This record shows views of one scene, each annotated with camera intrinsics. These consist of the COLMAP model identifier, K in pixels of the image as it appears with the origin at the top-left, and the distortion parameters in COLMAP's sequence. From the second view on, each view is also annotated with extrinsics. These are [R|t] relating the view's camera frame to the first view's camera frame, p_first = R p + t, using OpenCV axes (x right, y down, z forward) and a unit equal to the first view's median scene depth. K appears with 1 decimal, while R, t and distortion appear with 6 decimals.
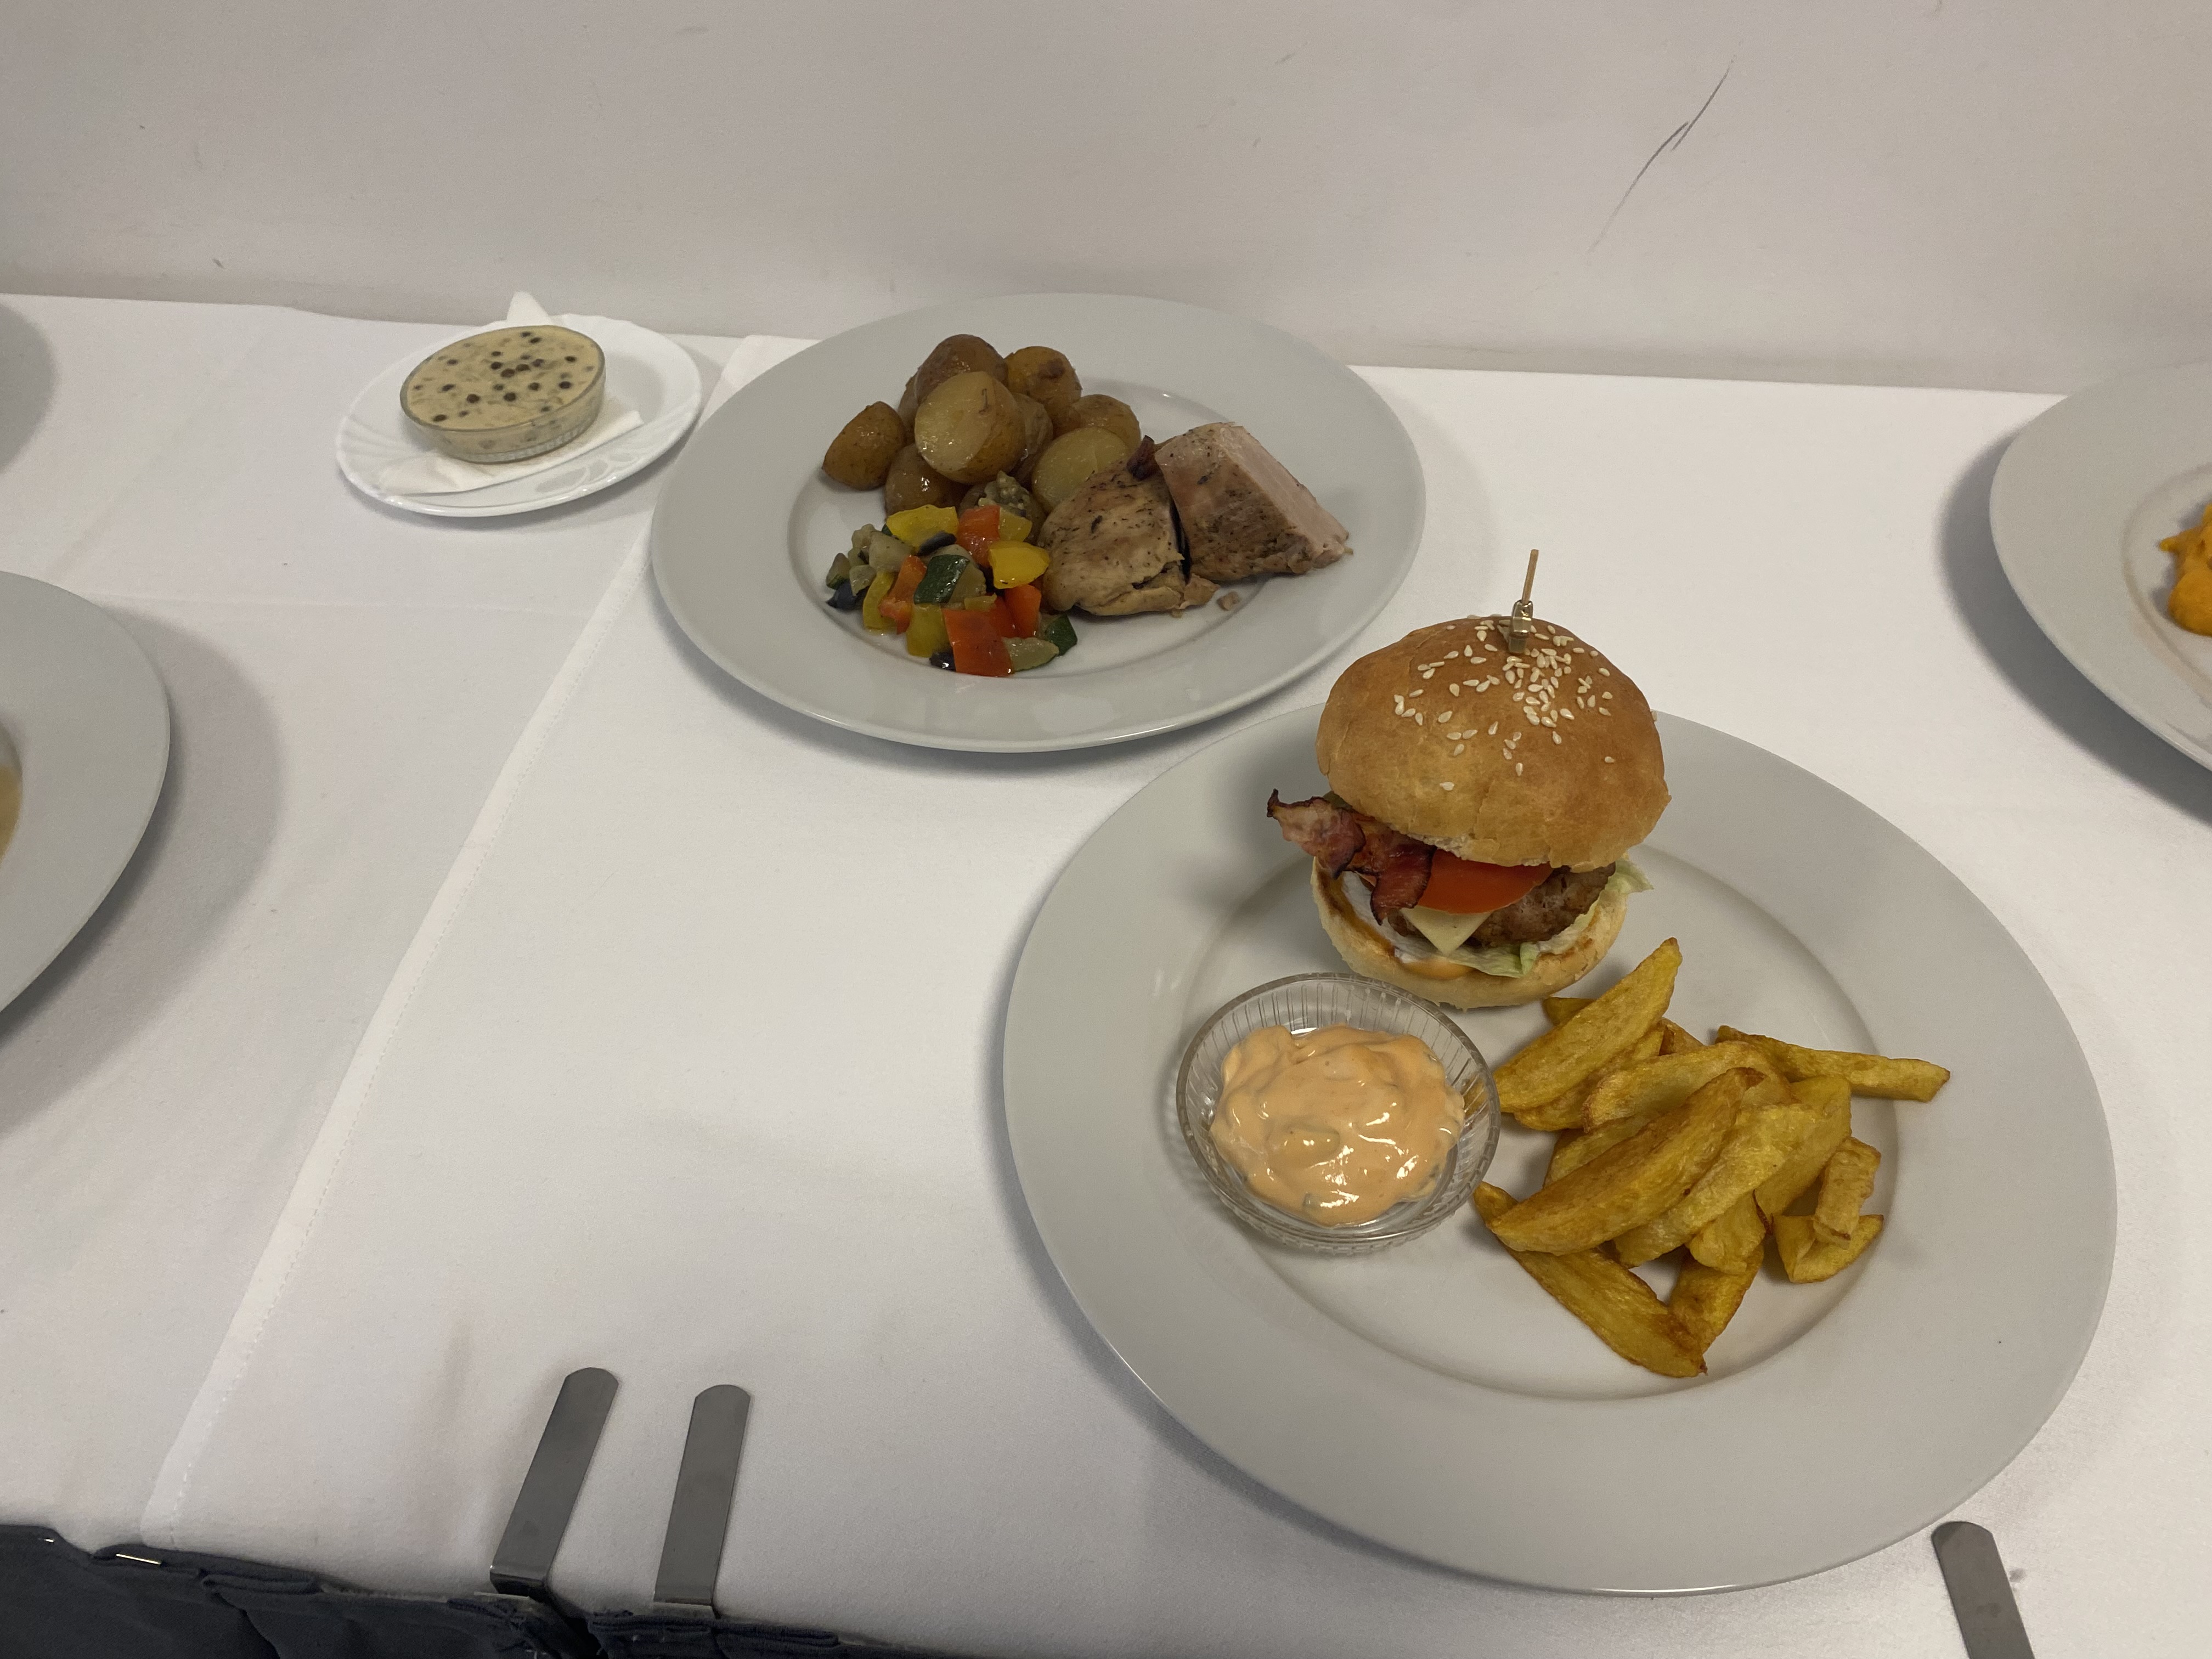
lens RADIAL K [[1664.3, 0, 1106.0], [0, 1664.3, 829.5], [0, 0, 1]] dist [0.034650, -0.071996]
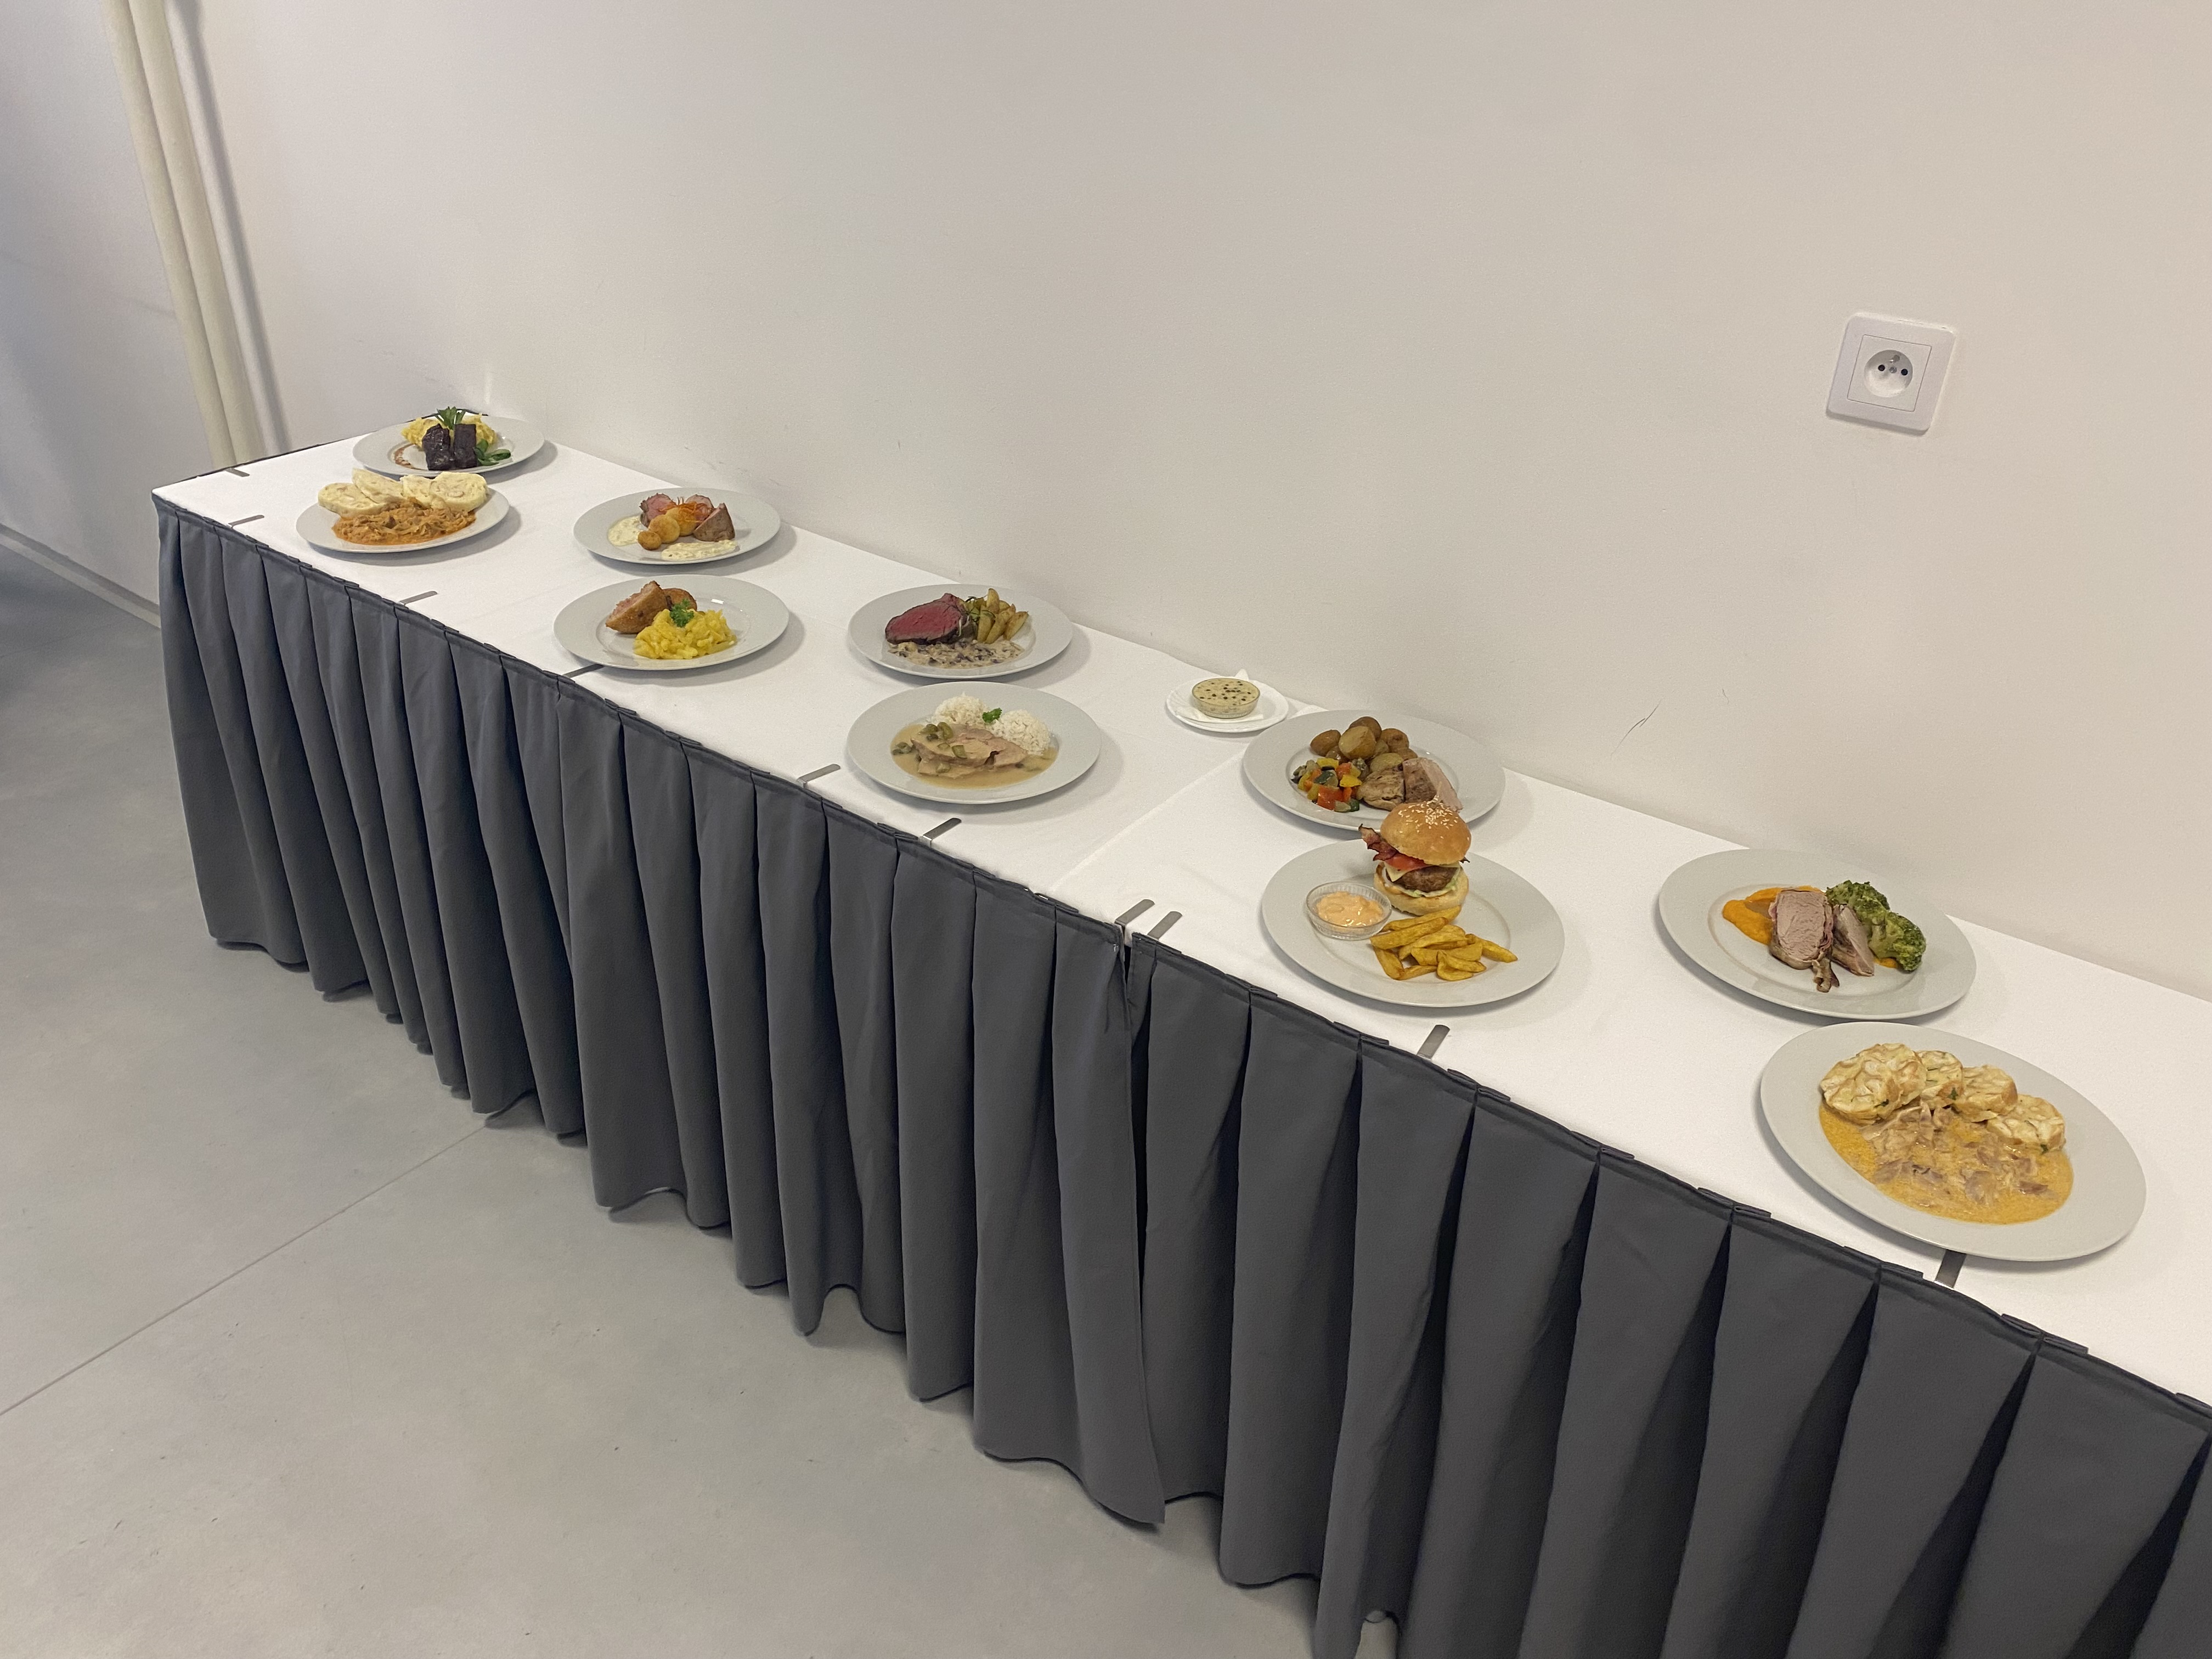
lens RADIAL K [[1664.3, 0, 1106.0], [0, 1664.3, 829.5], [0, 0, 1]] dist [0.034650, -0.071996]
pose [[0.870622, 0.284467, -0.401367, 0.814544], [-0.380900, 0.906119, -0.184019, 0.660843], [0.311339, 0.313091, 0.897241, -1.886080]]
